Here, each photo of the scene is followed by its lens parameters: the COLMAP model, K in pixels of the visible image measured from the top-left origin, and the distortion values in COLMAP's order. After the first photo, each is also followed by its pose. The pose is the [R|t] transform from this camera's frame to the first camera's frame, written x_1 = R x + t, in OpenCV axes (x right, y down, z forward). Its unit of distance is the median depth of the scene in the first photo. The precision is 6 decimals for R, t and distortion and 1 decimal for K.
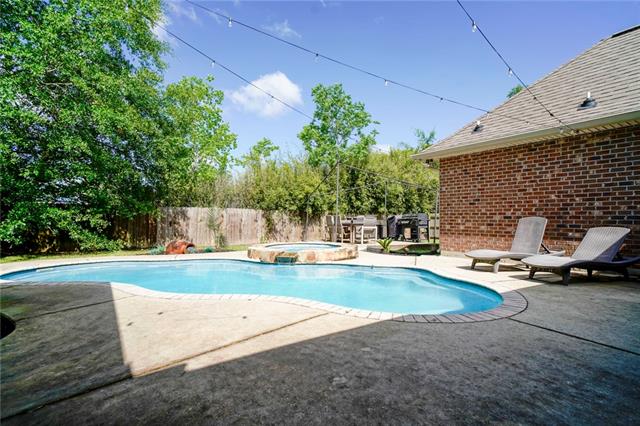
lens RADIAL K [[321.9, 0, 320.0], [0, 321.9, 213.0], [0, 0, 1]] dist [0.005640, 0.001156]
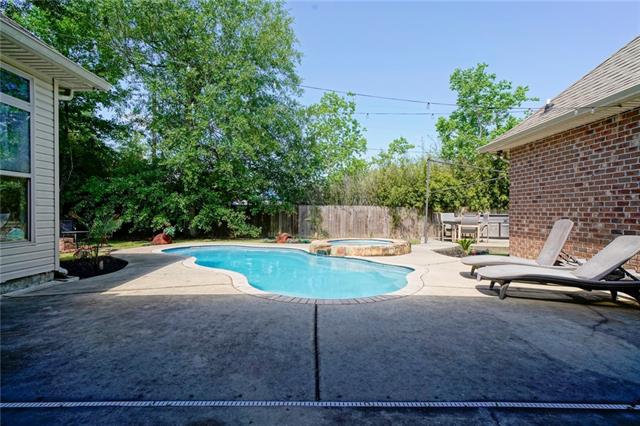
lens RADIAL K [[324.9, 0, 321.5], [0, 324.9, 213.4], [0, 0, 1]] dist [0.011375, 0.000321]
pose [[0.826402, 0.000756, -0.563080, 0.471523], [0.011273, 0.999776, 0.017888, -0.018578], [0.562968, -0.021130, 0.826209, -0.011181]]
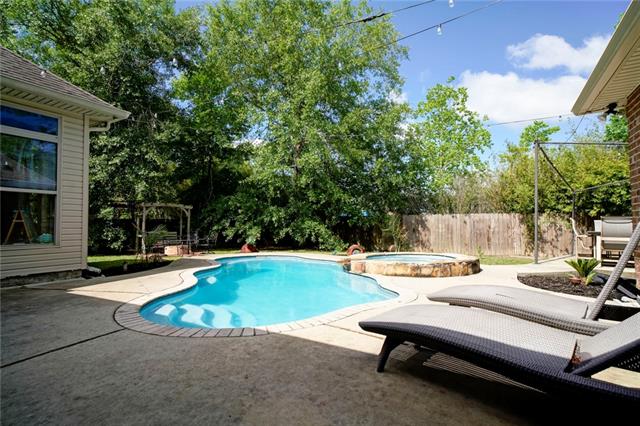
lens RADIAL K [[321.9, 0, 320.0], [0, 321.9, 213.0], [0, 0, 1]] dist [0.005640, 0.001156]
pose [[0.437457, -0.045696, -0.898078, 0.628535], [0.027924, 0.998917, -0.037226, 0.008815], [0.898806, -0.008793, 0.438259, 0.398081]]
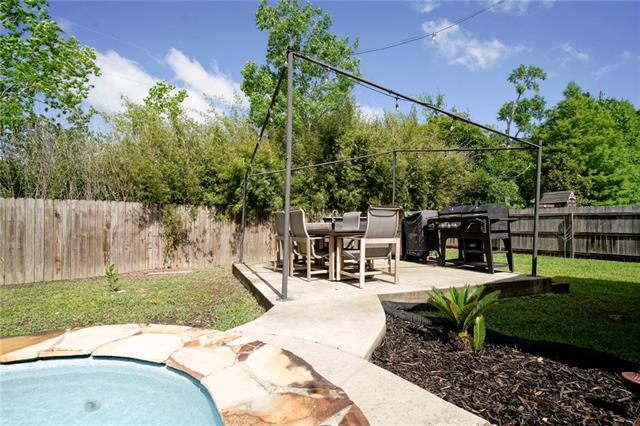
lens RADIAL K [[324.9, 0, 321.5], [0, 324.9, 213.4], [0, 0, 1]] dist [0.011375, 0.000321]
pose [[0.996435, -0.009334, 0.083841, 0.074475], [0.009721, 0.999944, -0.004212, 0.019586], [-0.083797, 0.005012, 0.996470, 0.890272]]
